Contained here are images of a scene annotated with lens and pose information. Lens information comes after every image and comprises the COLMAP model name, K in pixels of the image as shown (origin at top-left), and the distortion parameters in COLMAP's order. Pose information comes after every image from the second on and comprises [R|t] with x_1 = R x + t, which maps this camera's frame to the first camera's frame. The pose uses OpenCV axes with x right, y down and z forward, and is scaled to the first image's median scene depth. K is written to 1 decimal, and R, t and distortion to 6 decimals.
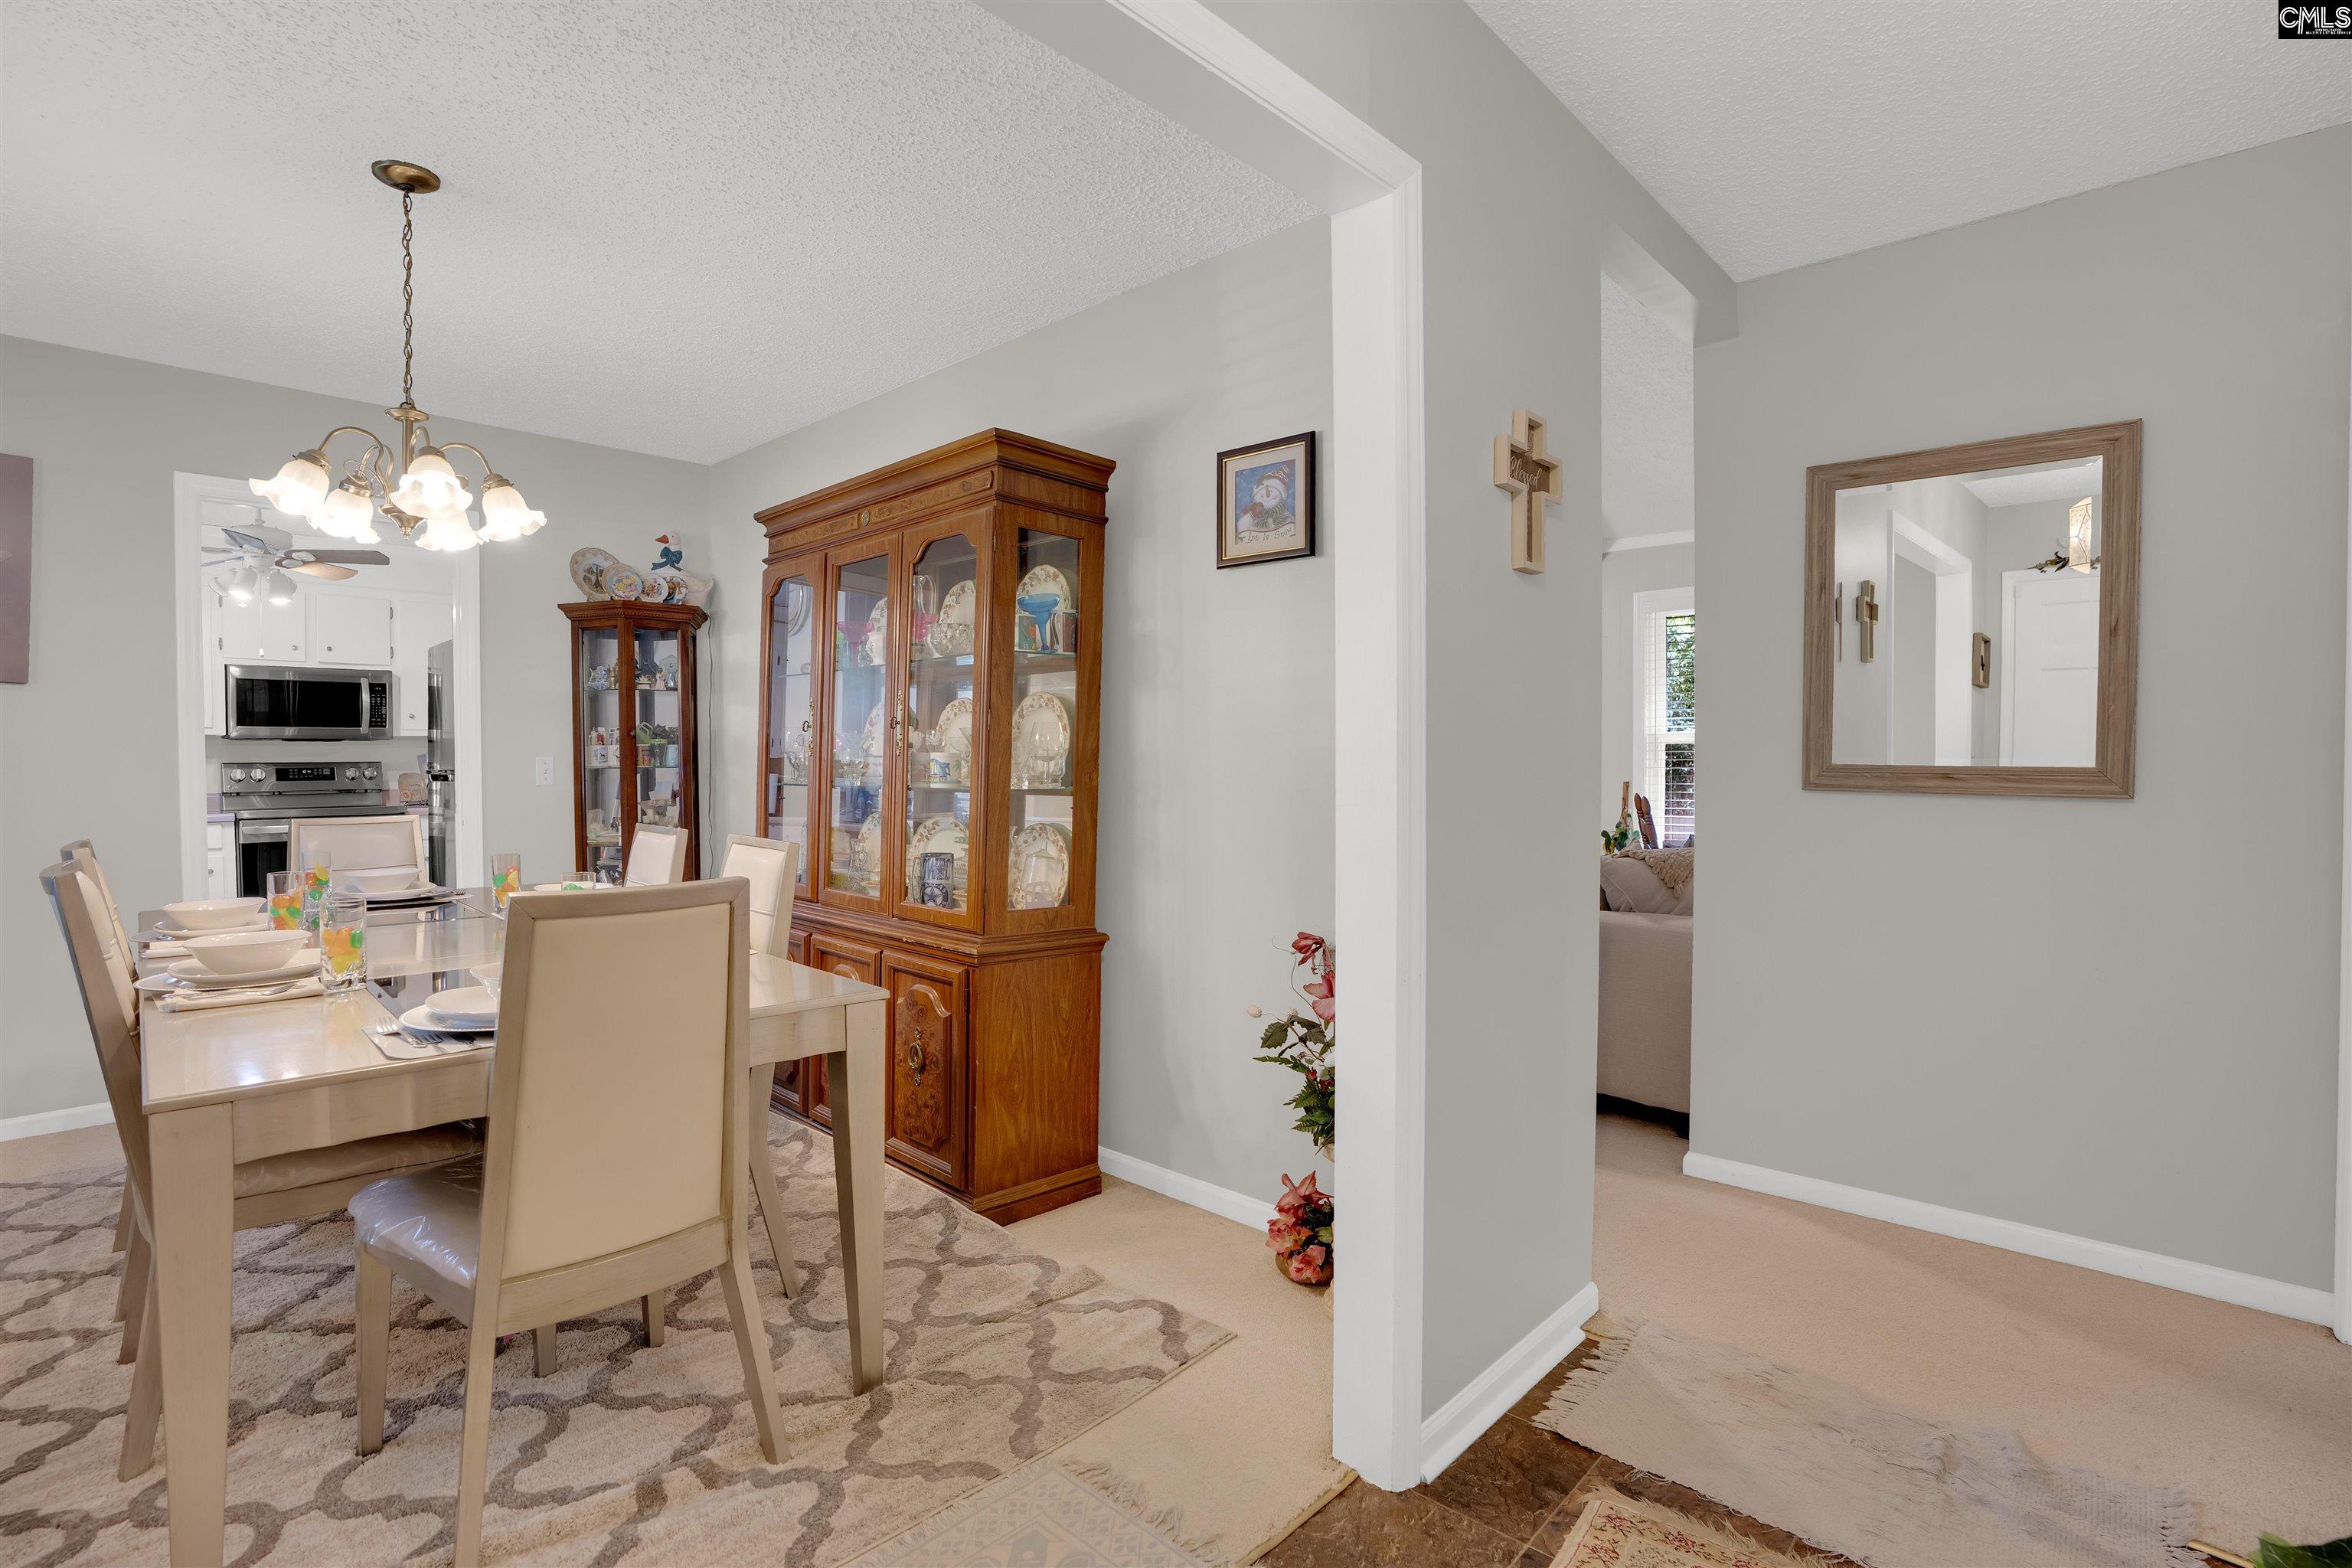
lens RADIAL K [[1116.5, 0, 1176.8], [0, 1116.5, 738.8], [0, 0, 1]] dist [-0.059468, 0.019325]
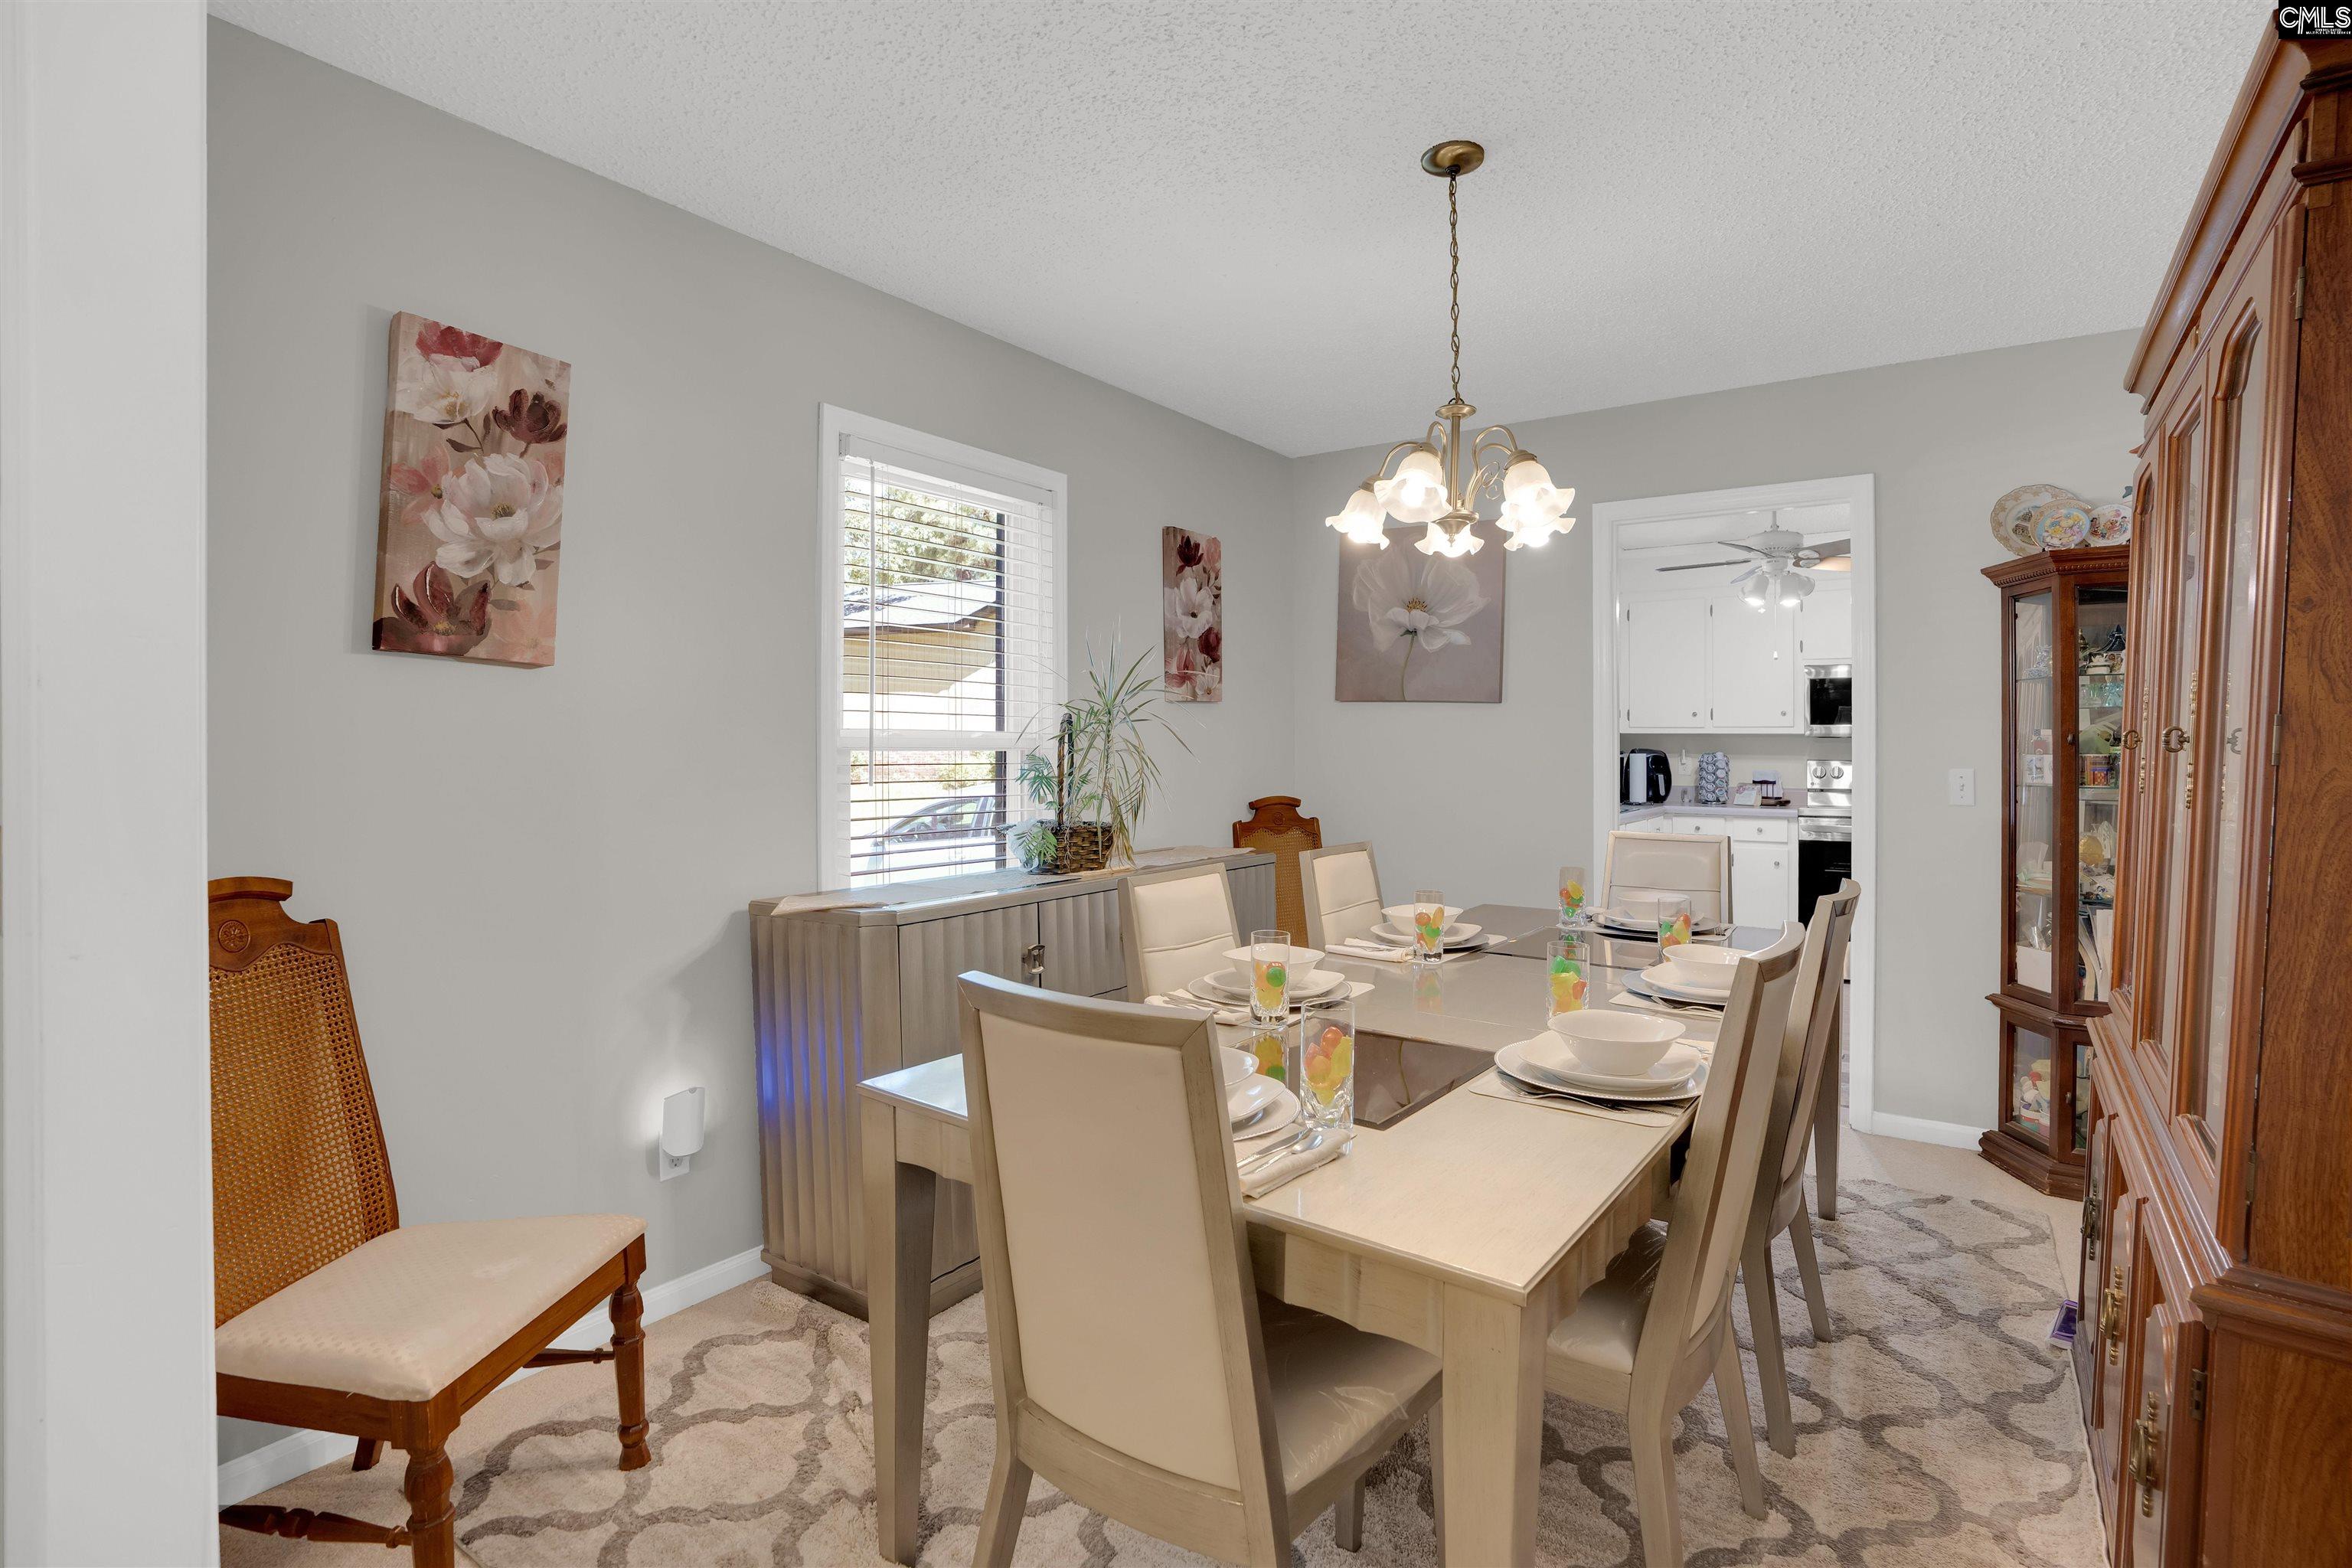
lens RADIAL K [[1116.5, 0, 1176.8], [0, 1116.5, 738.8], [0, 0, 1]] dist [-0.059468, 0.019325]
pose [[0.127686, 0.003131, -0.991810, 0.115102], [0.007907, 0.999960, 0.004174, -0.011801], [0.991783, -0.008376, 0.127656, 0.347271]]
